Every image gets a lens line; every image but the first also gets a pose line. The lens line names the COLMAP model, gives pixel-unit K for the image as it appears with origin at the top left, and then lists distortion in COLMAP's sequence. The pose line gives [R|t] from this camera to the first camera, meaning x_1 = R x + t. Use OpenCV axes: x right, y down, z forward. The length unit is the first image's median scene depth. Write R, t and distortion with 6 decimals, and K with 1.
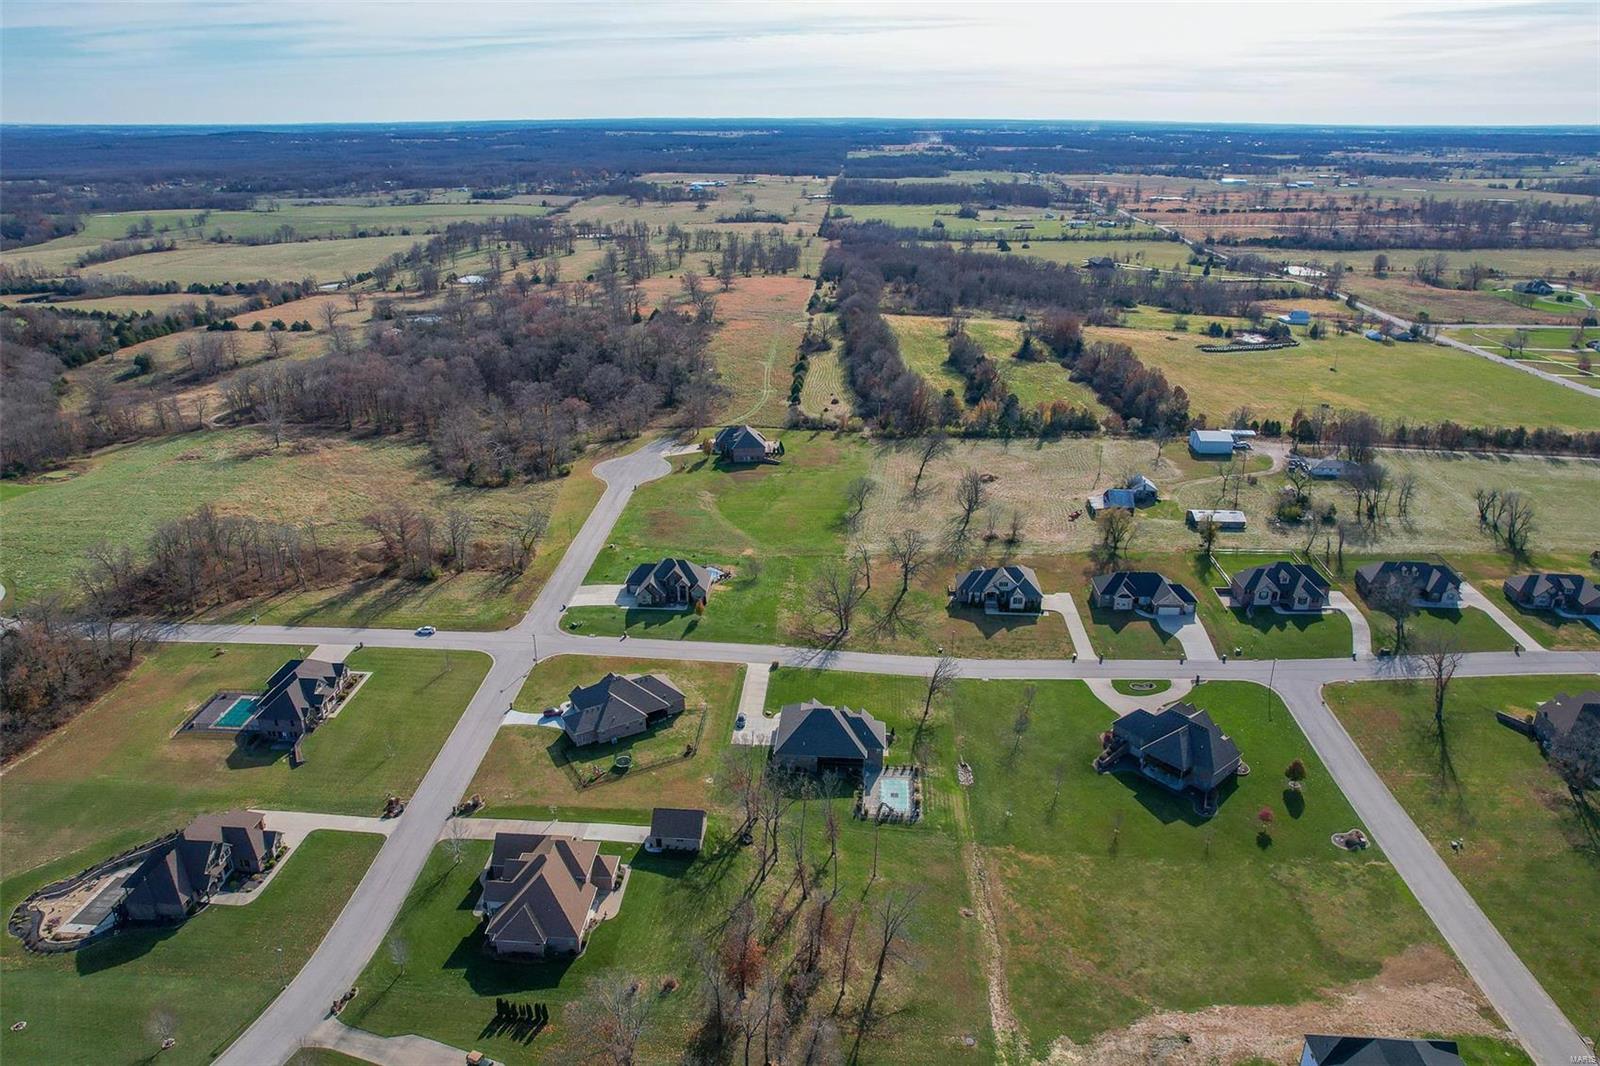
lens RADIAL K [[1055.1, 0, 800.0], [0, 1055.1, 533.0], [0, 0, 1]] dist [-0.071722, 0.057183]
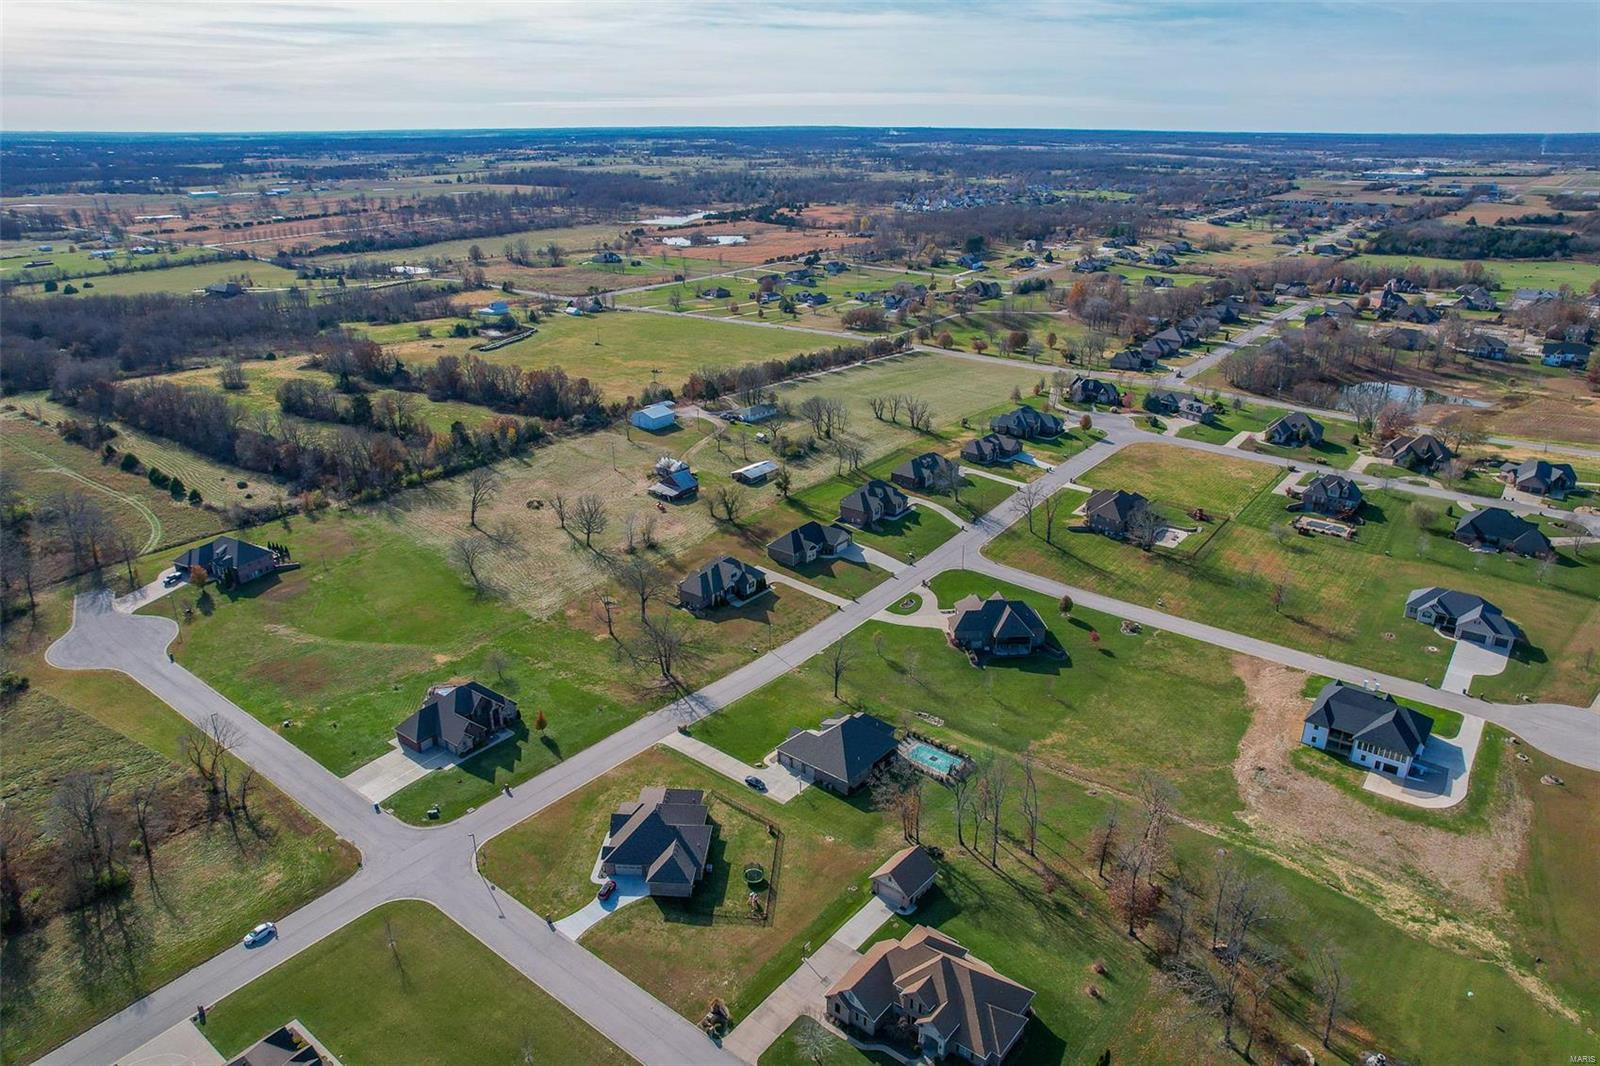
lens RADIAL K [[1038.8, 0, 800.0], [0, 1038.8, 533.0], [0, 0, 1]] dist [-0.075515, 0.060882]
pose [[0.573232, -0.305388, 0.760357, -0.539774], [0.305933, 0.940614, 0.147143, -0.122512], [-0.760138, 0.148271, 0.632618, 0.304004]]
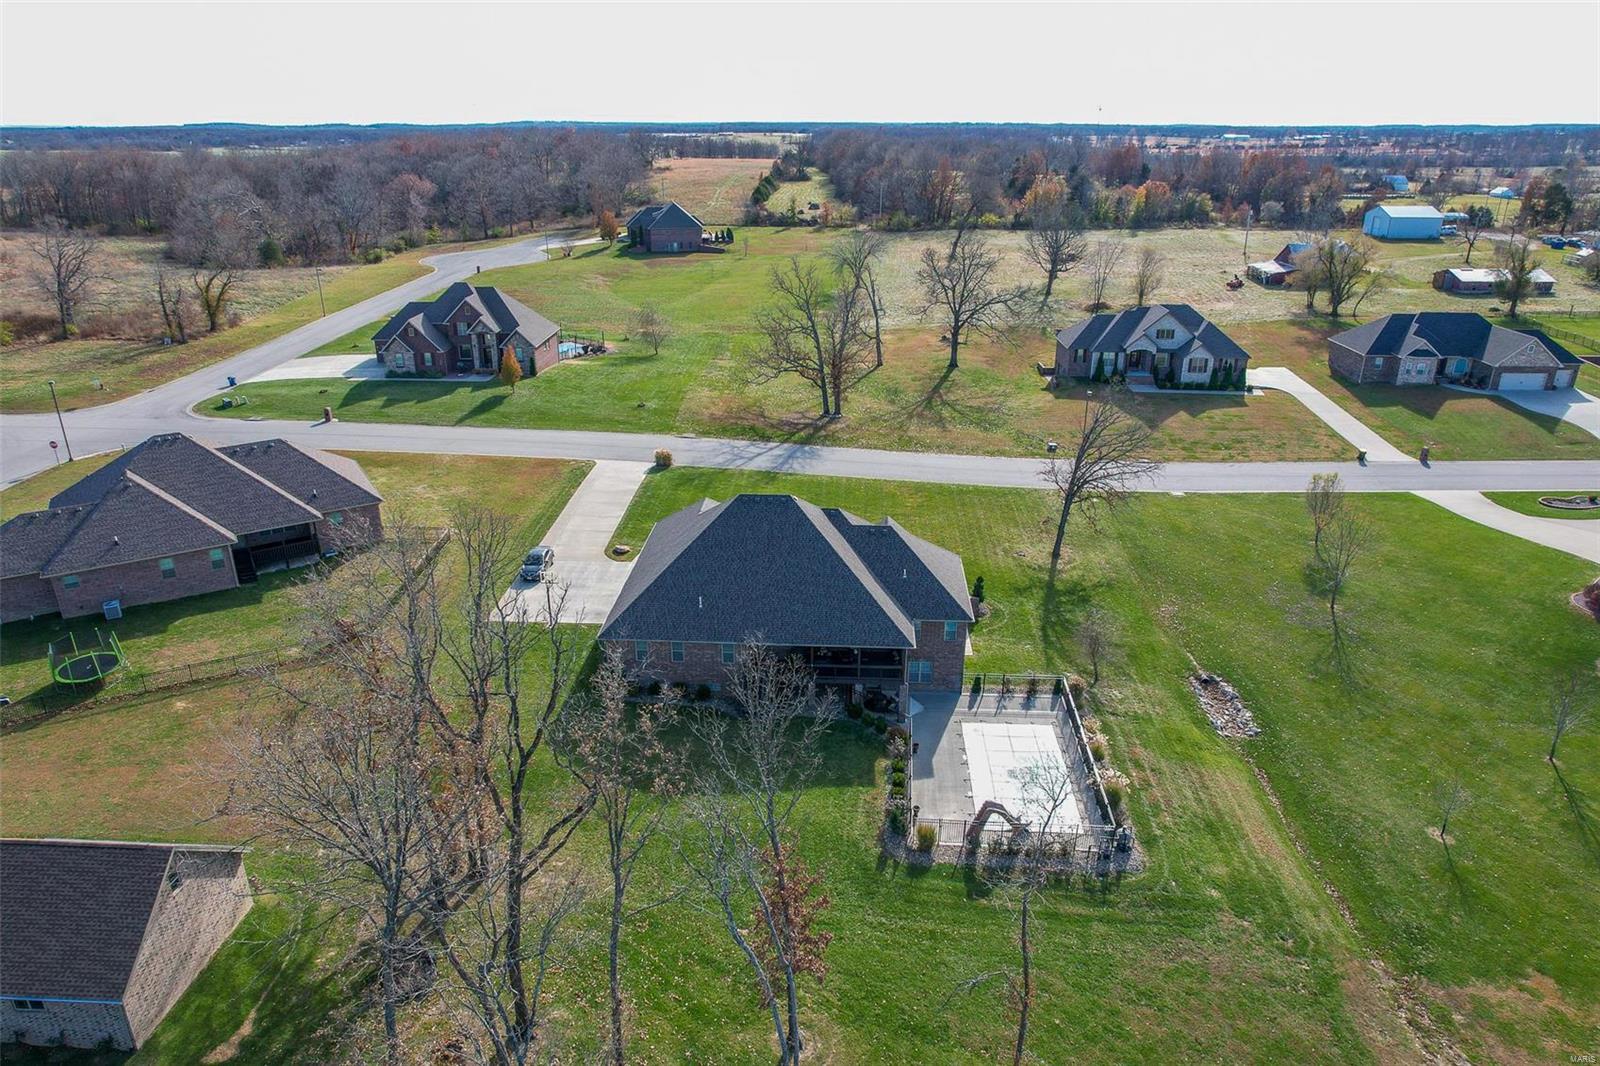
lens RADIAL K [[1038.8, 0, 800.0], [0, 1038.8, 533.0], [0, 0, 1]] dist [-0.075515, 0.060882]
pose [[0.999869, -0.006746, 0.014687, 0.021086], [0.006704, 0.999973, 0.002932, 0.138449], [-0.014706, -0.002833, 0.999888, 0.545995]]
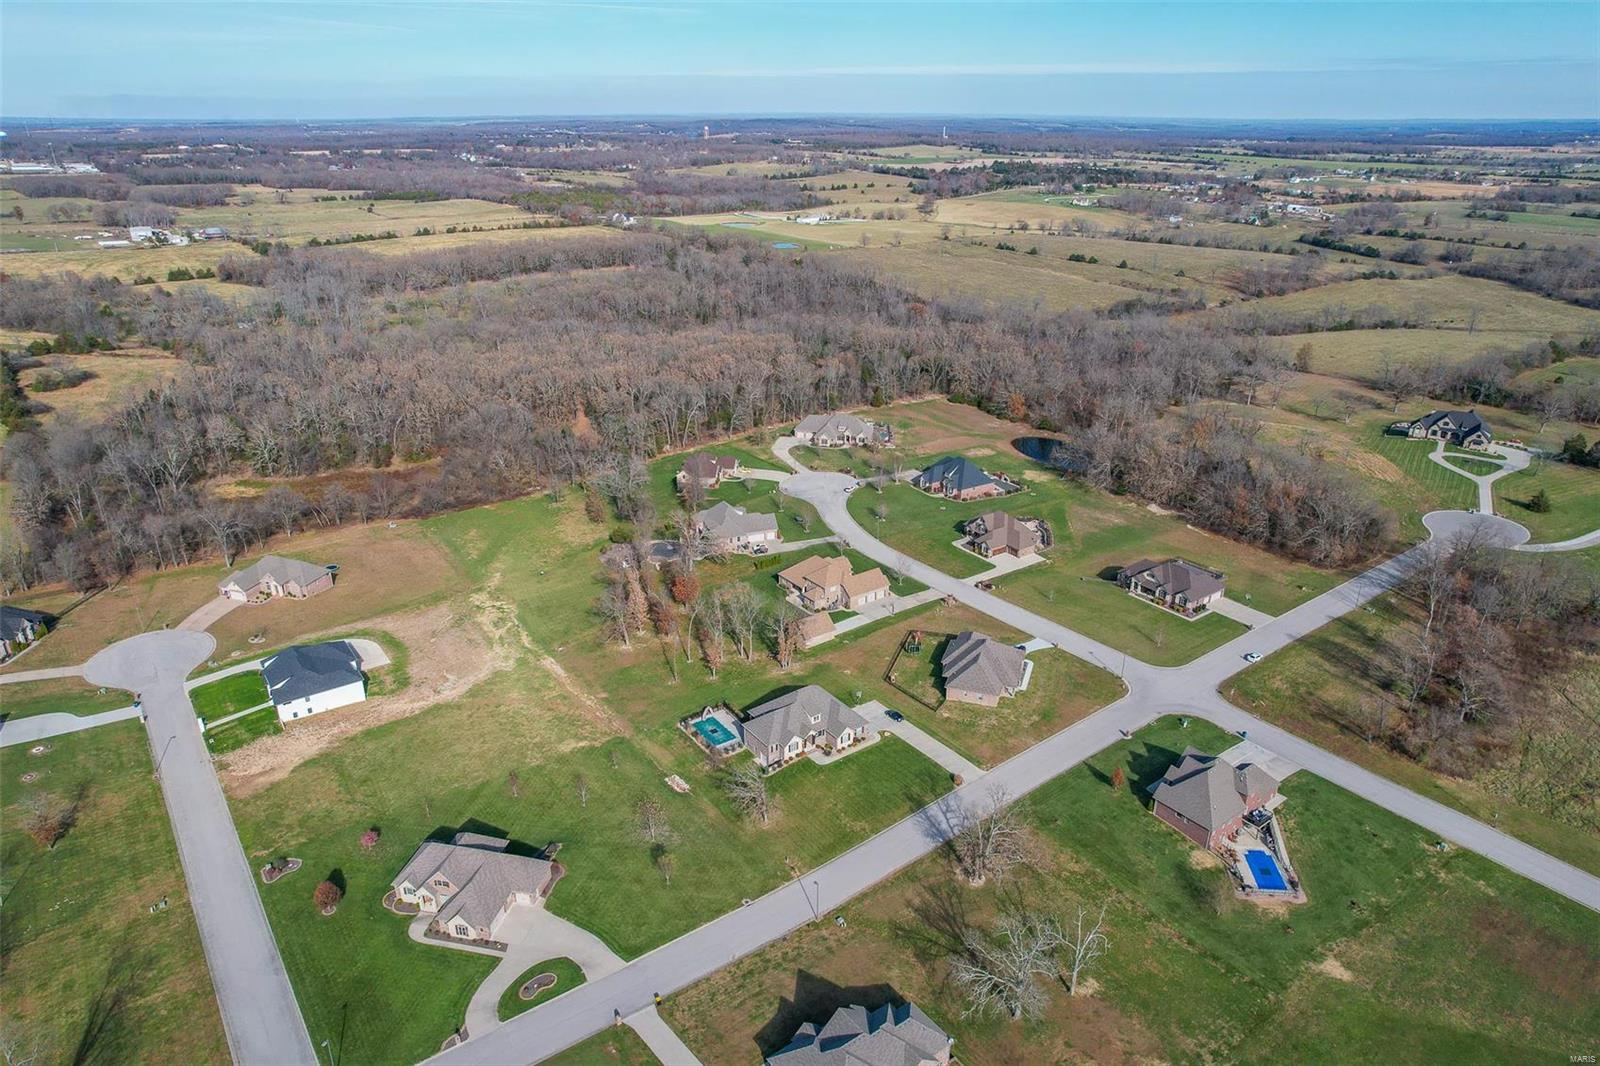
lens RADIAL K [[1038.8, 0, 800.0], [0, 1038.8, 533.0], [0, 0, 1]] dist [-0.075515, 0.060882]
pose [[-0.772833, 0.240902, -0.587107, 0.452691], [-0.237560, 0.748061, 0.619654, -0.444100], [0.588468, 0.618362, -0.520898, 1.117090]]
